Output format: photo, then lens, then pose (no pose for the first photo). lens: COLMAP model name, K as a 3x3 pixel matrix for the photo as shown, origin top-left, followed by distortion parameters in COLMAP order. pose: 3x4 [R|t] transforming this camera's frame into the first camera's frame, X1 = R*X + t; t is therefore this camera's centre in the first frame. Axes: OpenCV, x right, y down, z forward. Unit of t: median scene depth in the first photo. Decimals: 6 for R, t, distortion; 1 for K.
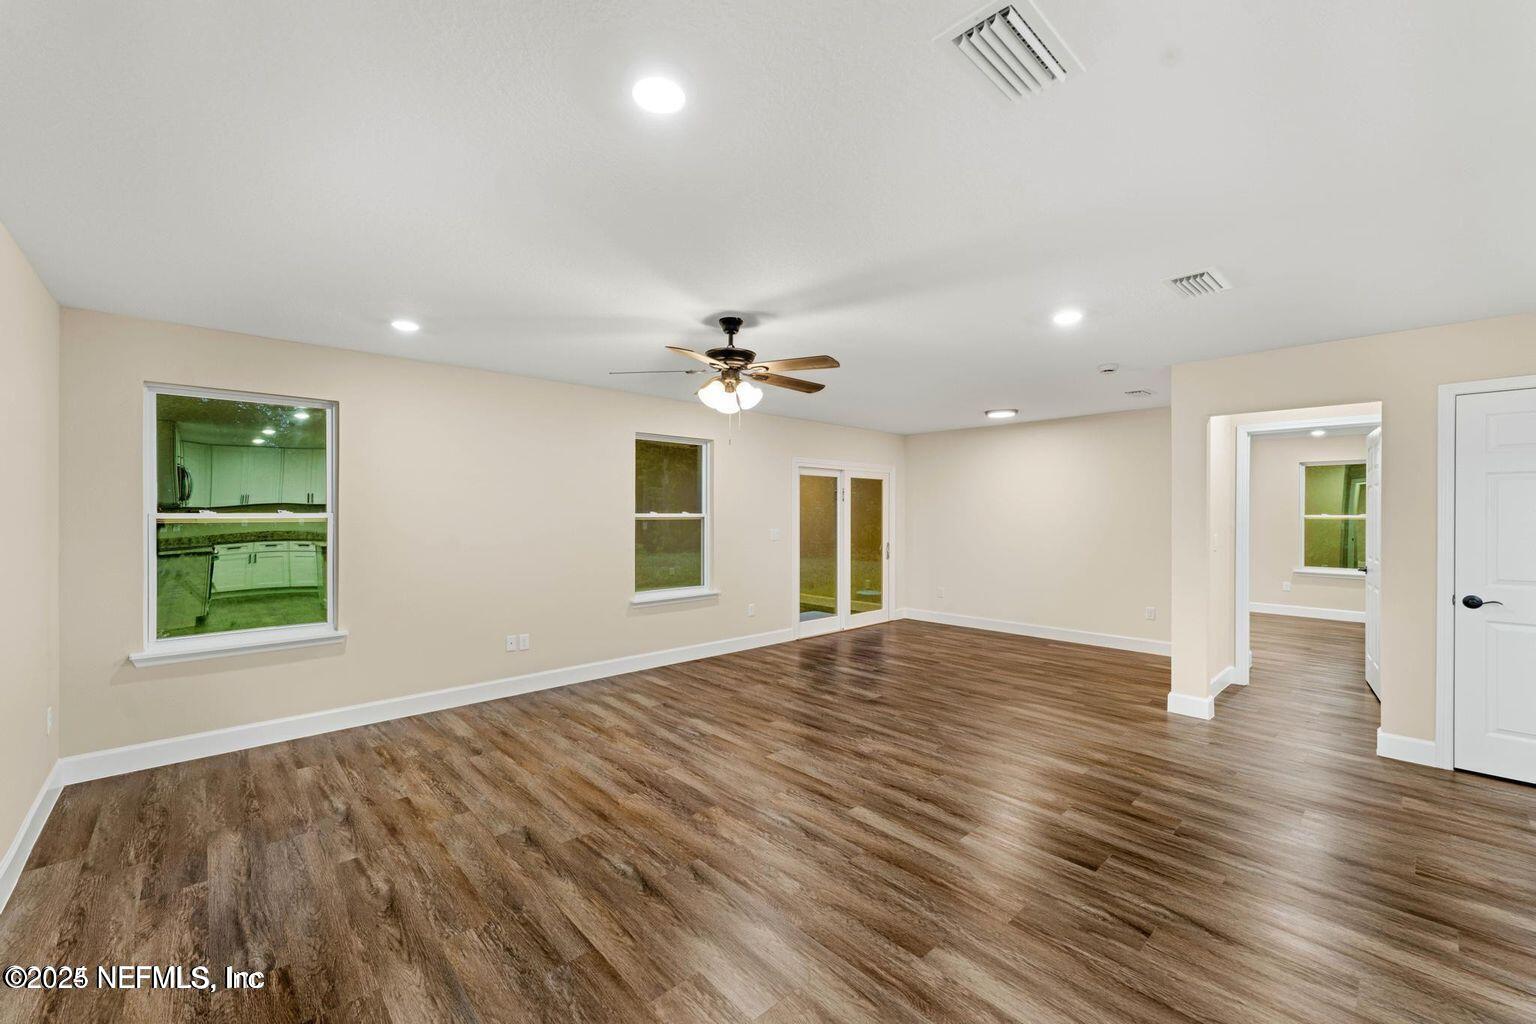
lens RADIAL K [[614.1, 0, 763.6], [0, 614.1, 513.5], [0, 0, 1]] dist [-0.000660, 0.000213]
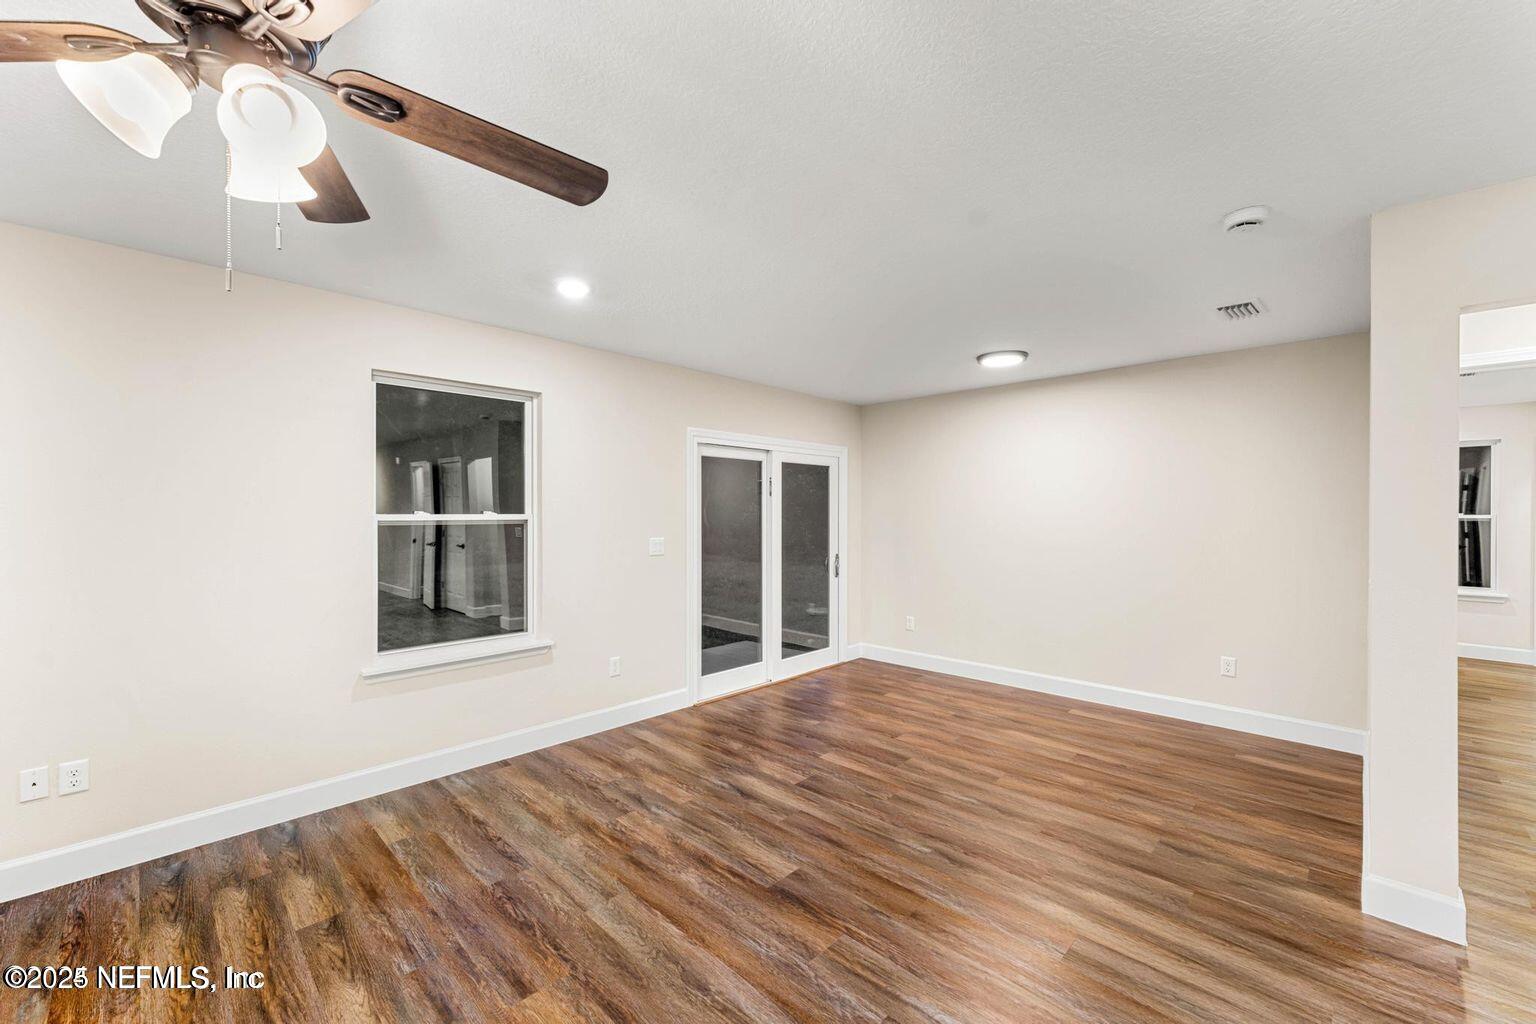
lens RADIAL K [[614.1, 0, 763.6], [0, 614.1, 513.5], [0, 0, 1]] dist [-0.000660, 0.000213]
pose [[0.998742, -0.001977, 0.050100, 0.138397], [0.001968, 0.999998, 0.000232, -0.000596], [-0.050101, -0.000133, 0.998744, 0.489503]]
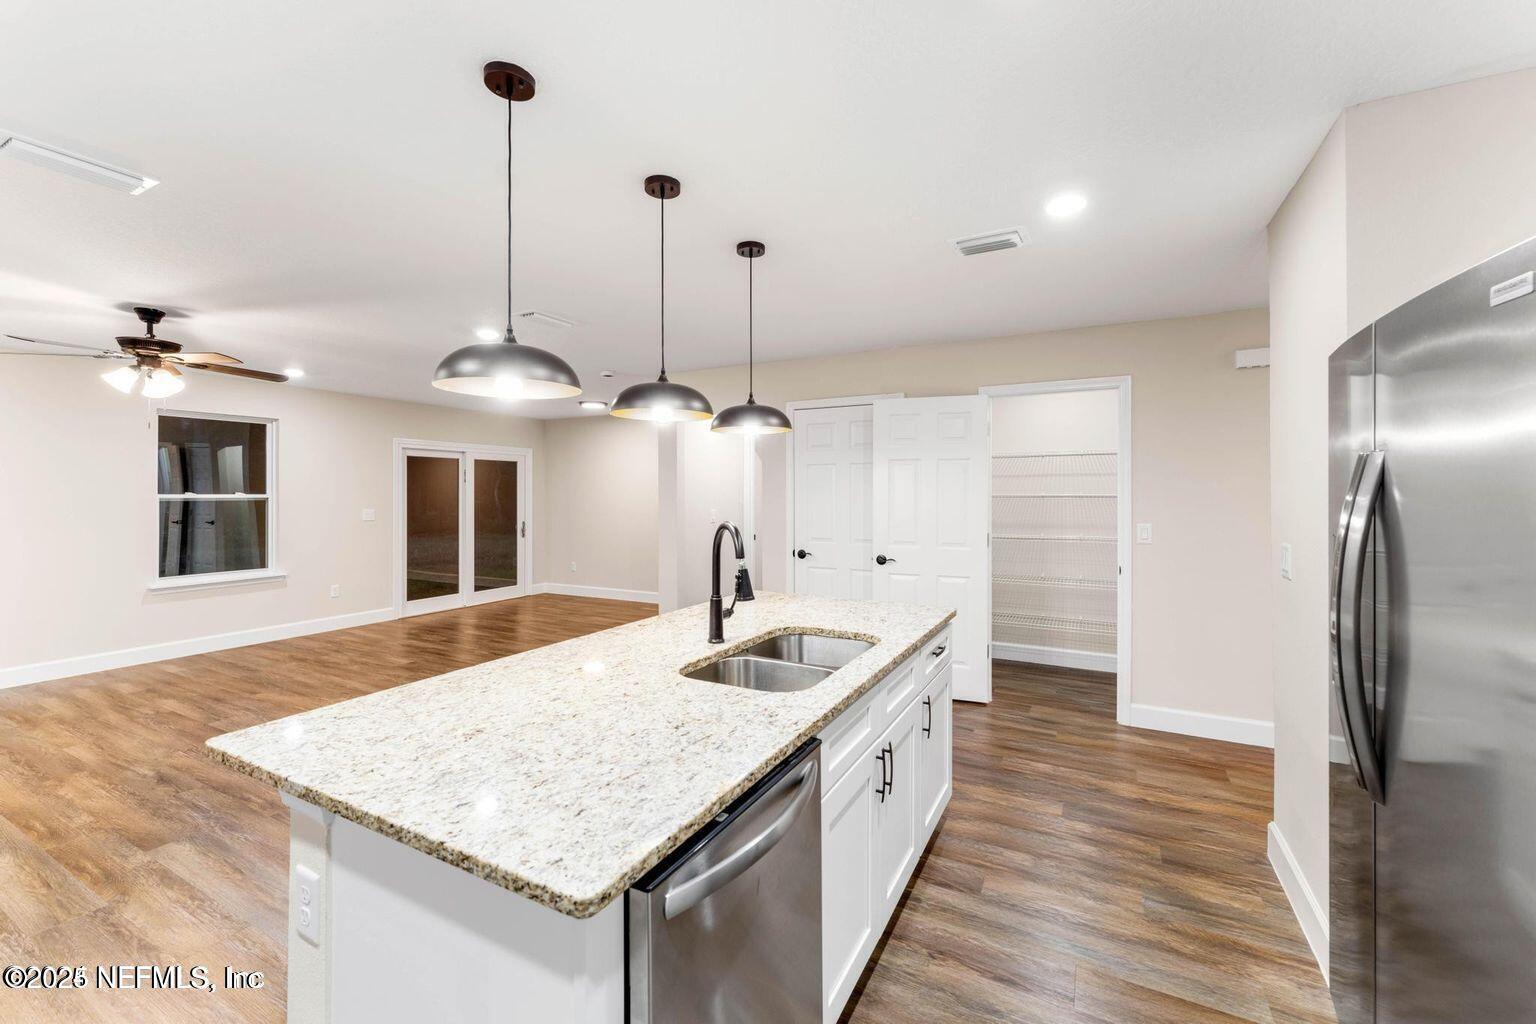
lens RADIAL K [[623.9, 0, 769.4], [0, 623.9, 489.5], [0, 0, 1]] dist [0.000300, 0.000224]
pose [[0.945155, -0.000698, 0.326623, 0.428621], [0.002803, 0.999978, -0.005973, 0.000442], [-0.326612, 0.006561, 0.945136, -0.253614]]
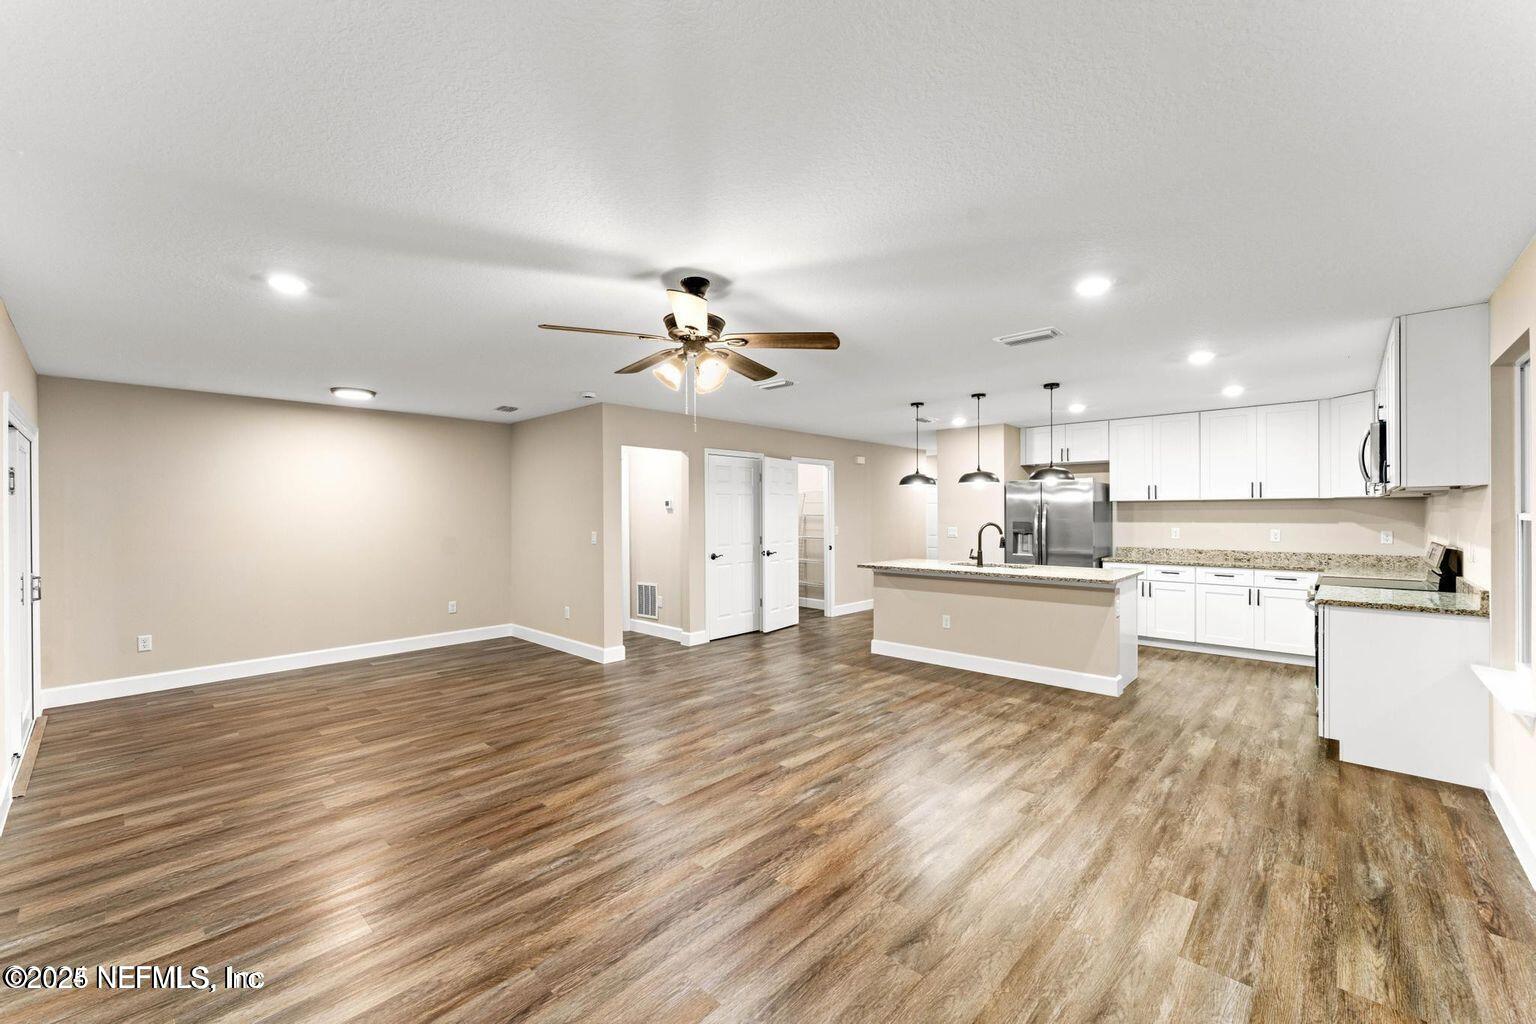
lens RADIAL K [[614.1, 0, 763.6], [0, 614.1, 513.5], [0, 0, 1]] dist [-0.000660, 0.000213]
pose [[-0.072393, -0.002434, 0.997373, -0.634612], [0.005137, 0.999983, 0.002814, -0.003564], [-0.997363, 0.005327, -0.072379, 0.694288]]
